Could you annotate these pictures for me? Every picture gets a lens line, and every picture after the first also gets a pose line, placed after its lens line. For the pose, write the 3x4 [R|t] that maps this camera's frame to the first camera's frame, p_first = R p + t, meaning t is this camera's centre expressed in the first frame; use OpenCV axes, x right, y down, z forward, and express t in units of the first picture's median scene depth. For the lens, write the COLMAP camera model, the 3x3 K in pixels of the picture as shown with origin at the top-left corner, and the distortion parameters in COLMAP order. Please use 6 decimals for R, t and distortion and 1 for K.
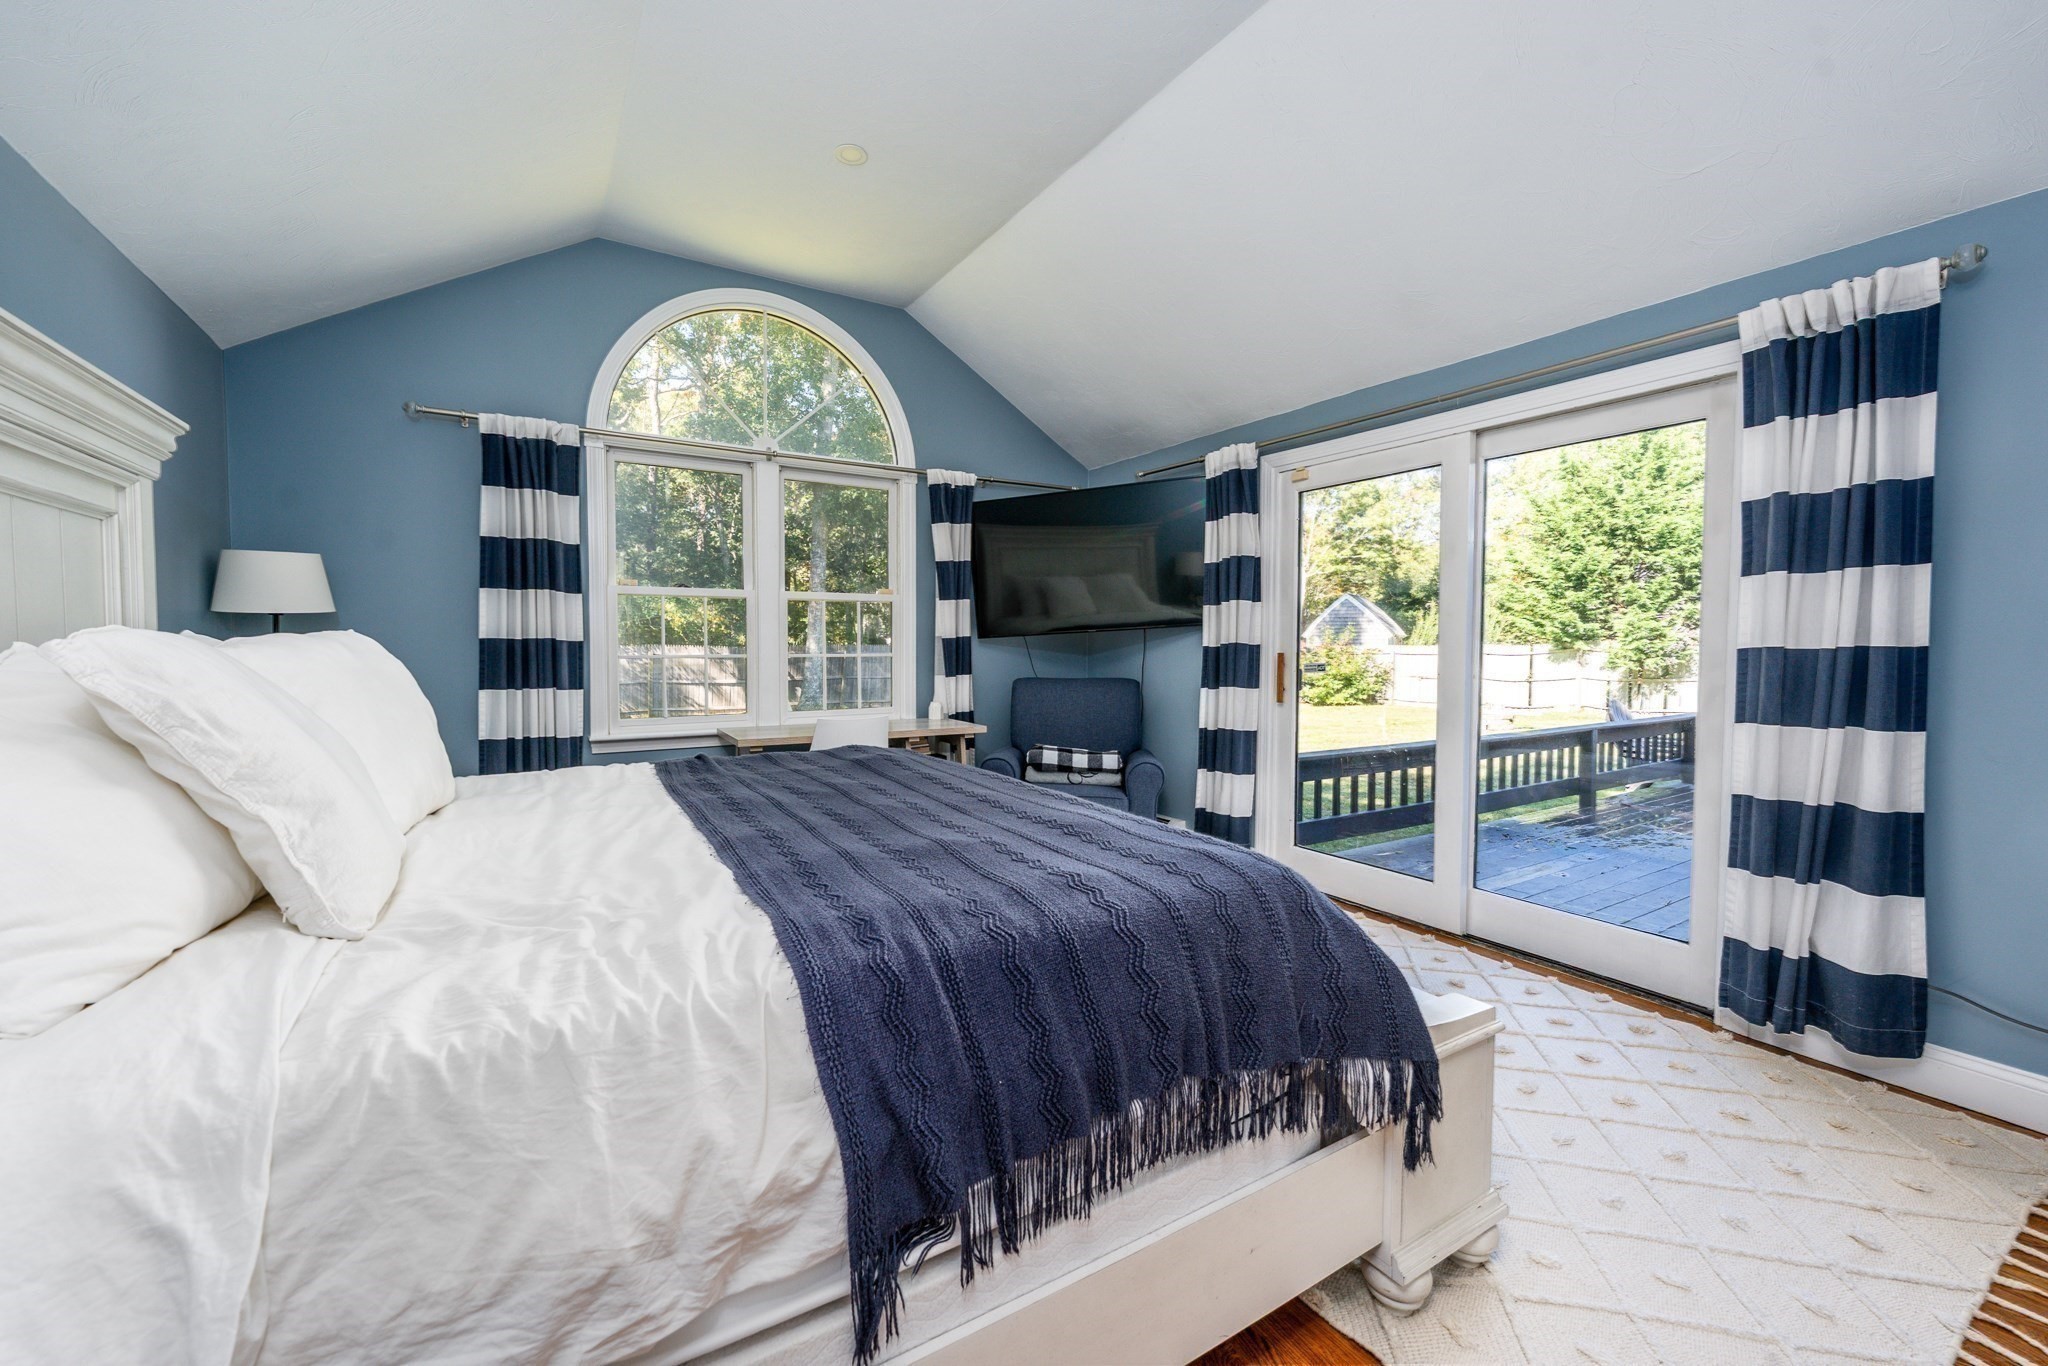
lens RADIAL K [[806.1, 0, 1025.3], [0, 806.1, 671.2], [0, 0, 1]] dist [-0.000256, 0.000027]
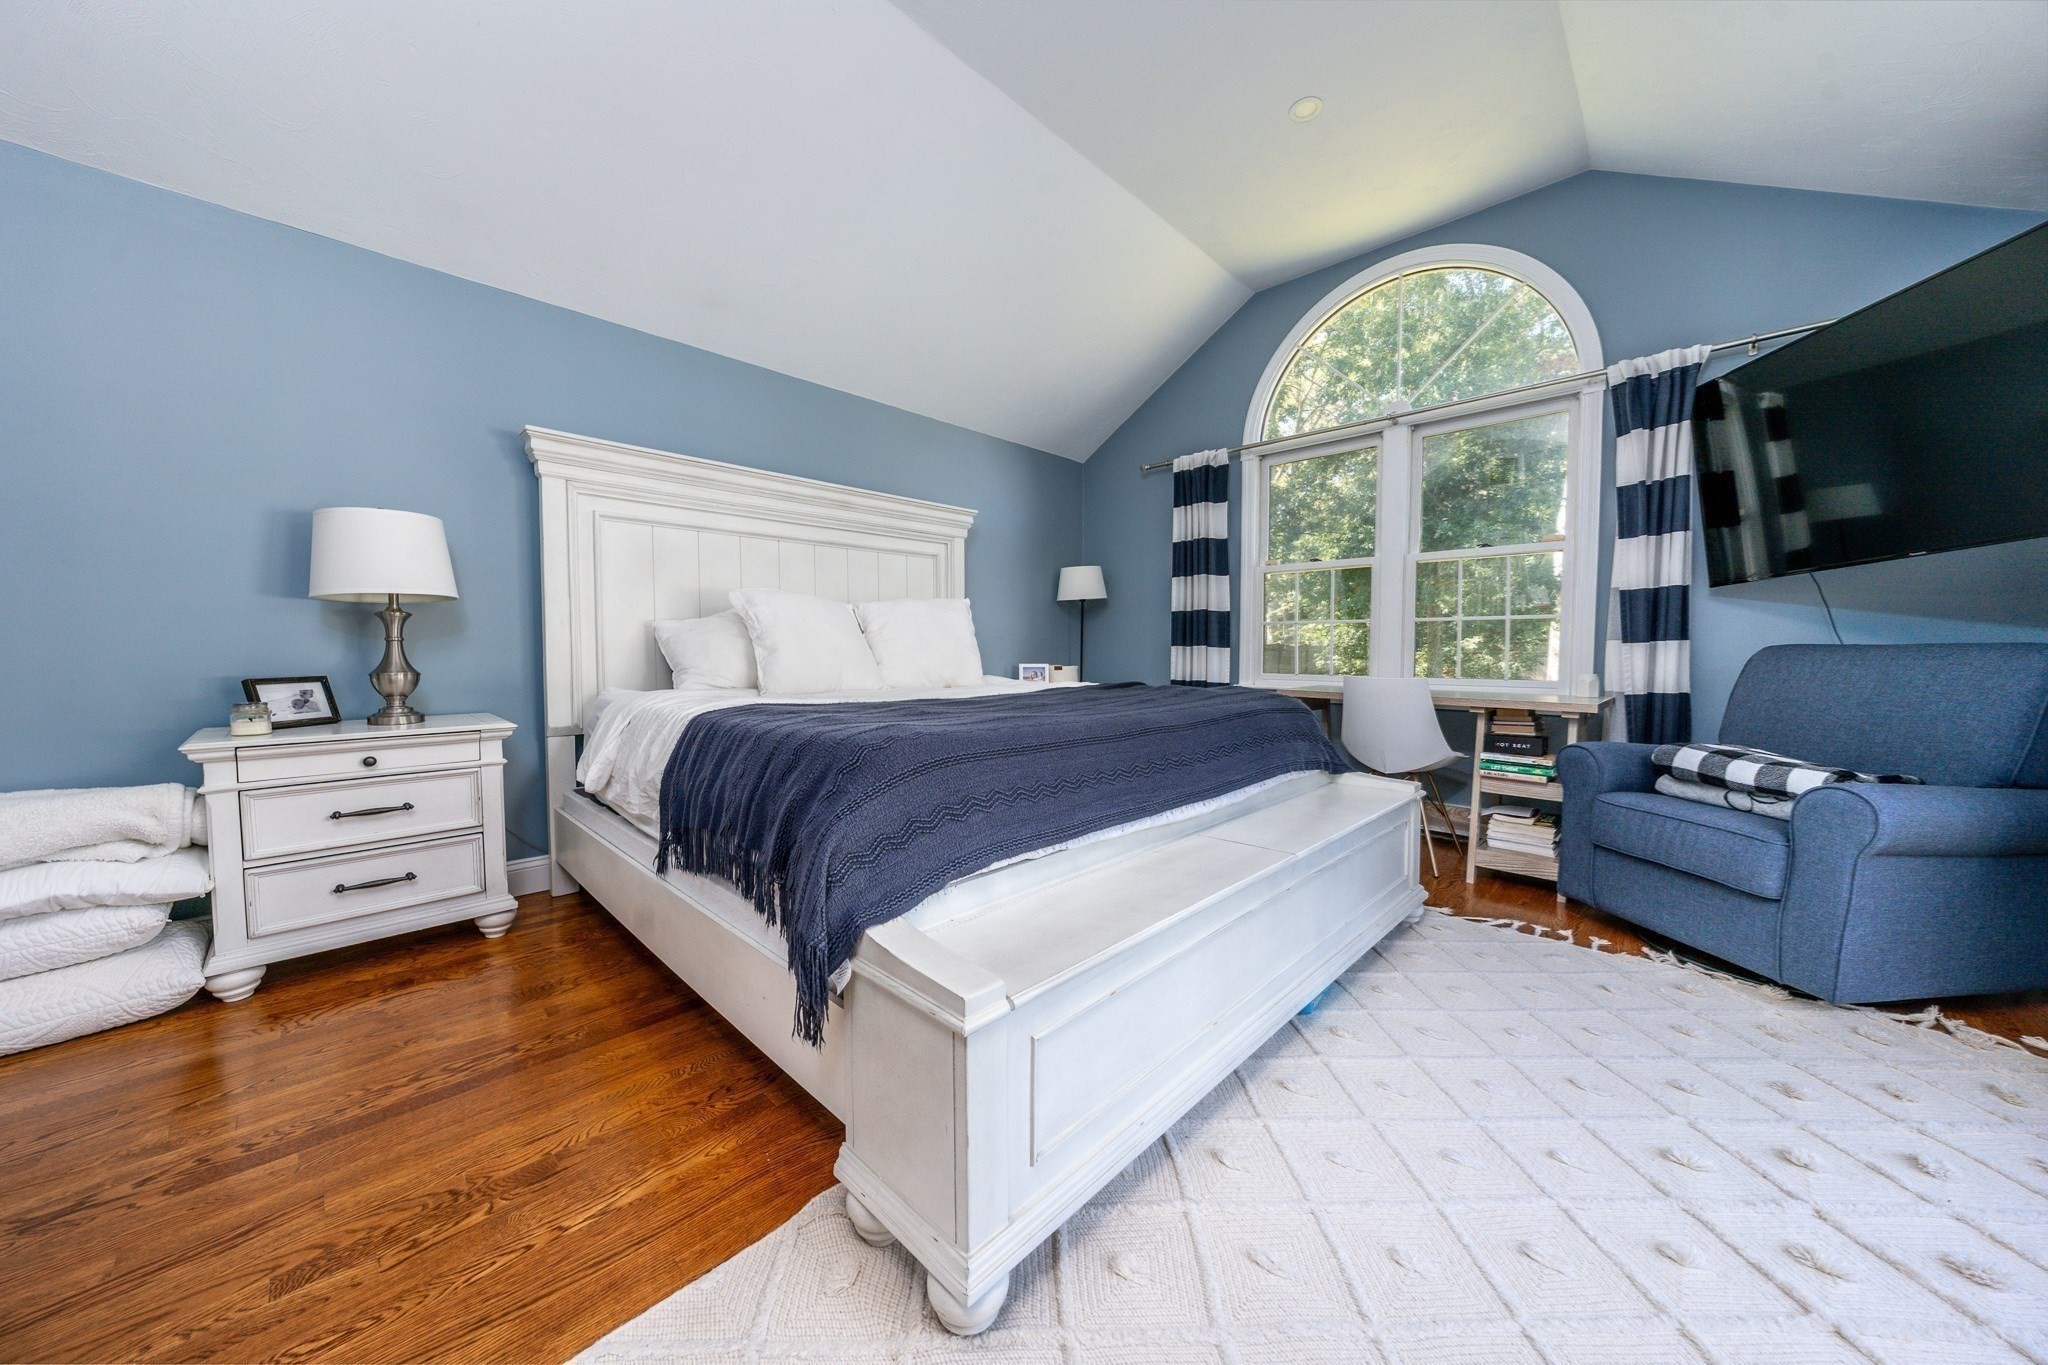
lens RADIAL K [[706.2, 0, 1029.6], [0, 706.2, 688.9], [0, 0, 1]] dist [0.001103, -0.000115]
pose [[0.247155, 0.053520, -0.967497, 0.453488], [-0.032156, 0.998377, 0.047013, 0.041909], [0.968442, 0.019492, 0.248474, 0.358407]]
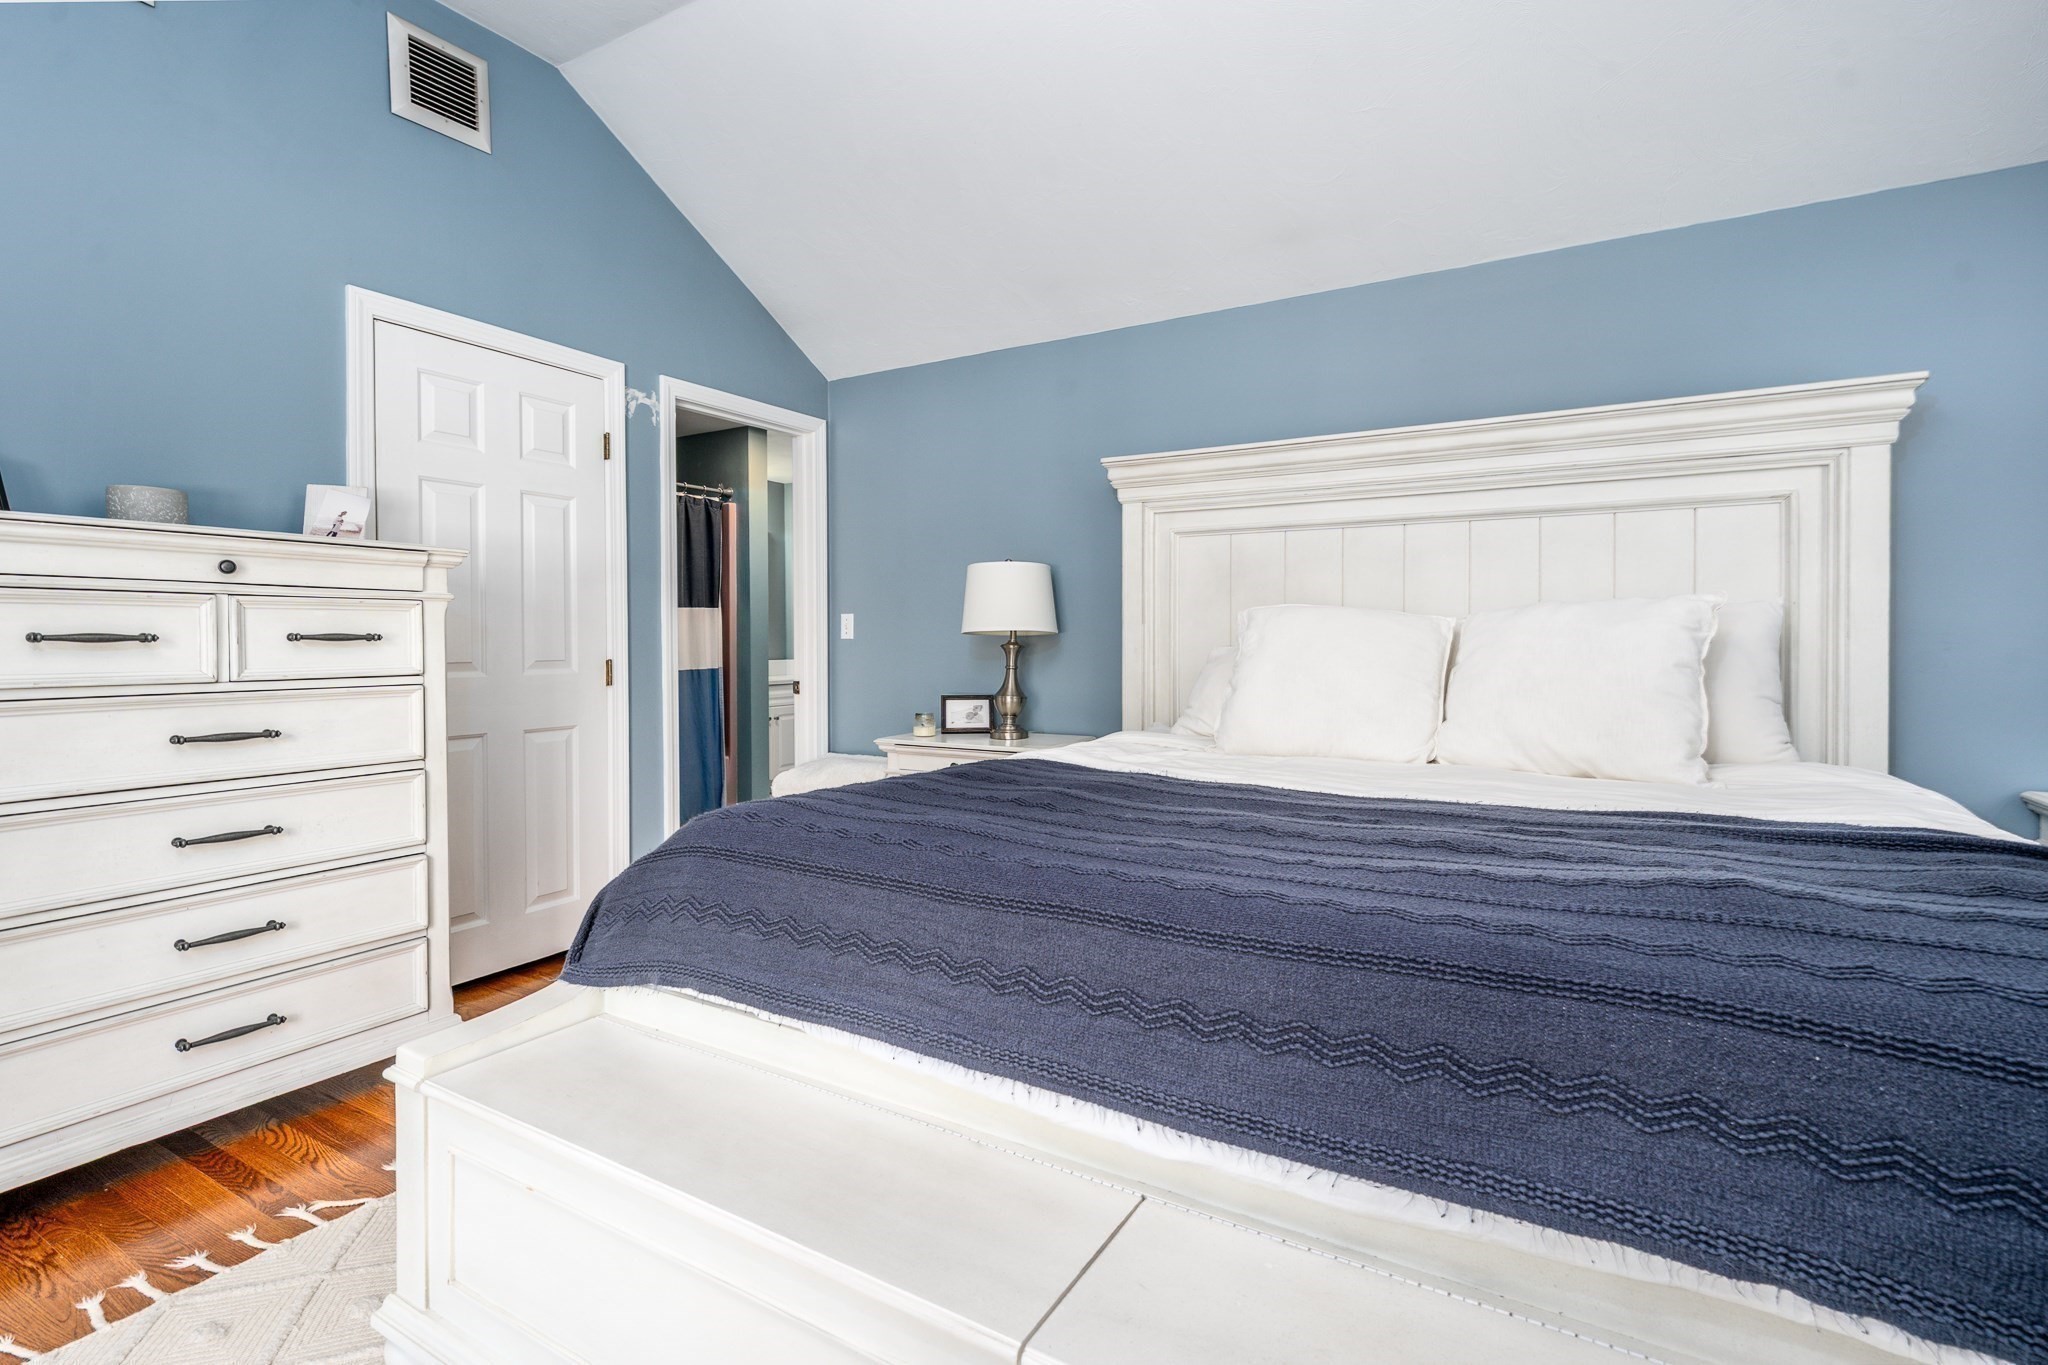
lens RADIAL K [[917.5, 0, 1031.9], [0, 917.5, 664.1], [0, 0, 1]] dist [-0.004316, -0.000207]
pose [[-0.880986, -0.003868, -0.473126, 0.181915], [-0.027646, 0.998679, 0.043314, 0.004994], [0.472334, 0.051239, -0.879929, 0.769903]]
